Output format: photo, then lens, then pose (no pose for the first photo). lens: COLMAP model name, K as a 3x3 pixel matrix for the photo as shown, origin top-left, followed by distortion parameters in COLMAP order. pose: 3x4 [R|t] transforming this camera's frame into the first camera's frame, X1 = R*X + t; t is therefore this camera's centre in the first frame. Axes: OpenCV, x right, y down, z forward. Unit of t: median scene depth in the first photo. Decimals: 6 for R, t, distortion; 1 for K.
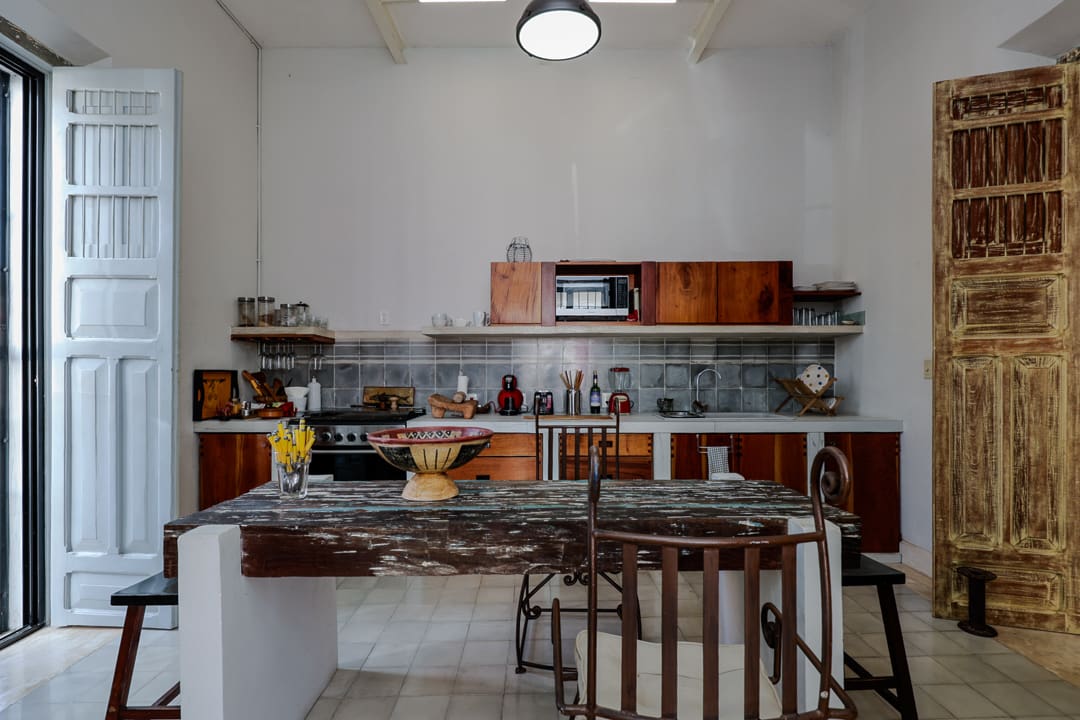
lens RADIAL K [[528.0, 0, 547.0], [0, 528.0, 373.9], [0, 0, 1]] dist [-0.004149, -0.000206]
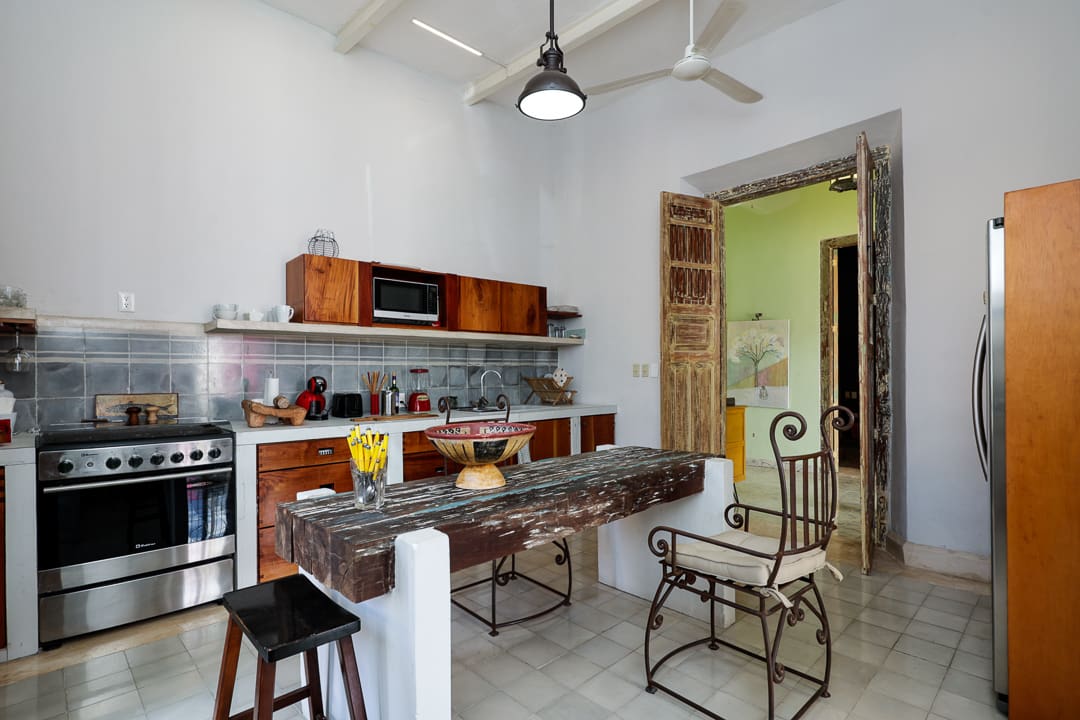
lens RADIAL K [[528.0, 0, 549.0], [0, 528.0, 370.0], [0, 0, 1]] dist [-0.004149, -0.000206]
pose [[0.731196, 0.000420, 0.682168, -0.608521], [0.005768, 0.999960, -0.006798, -0.001398], [-0.682143, 0.008905, 0.731164, 0.065016]]
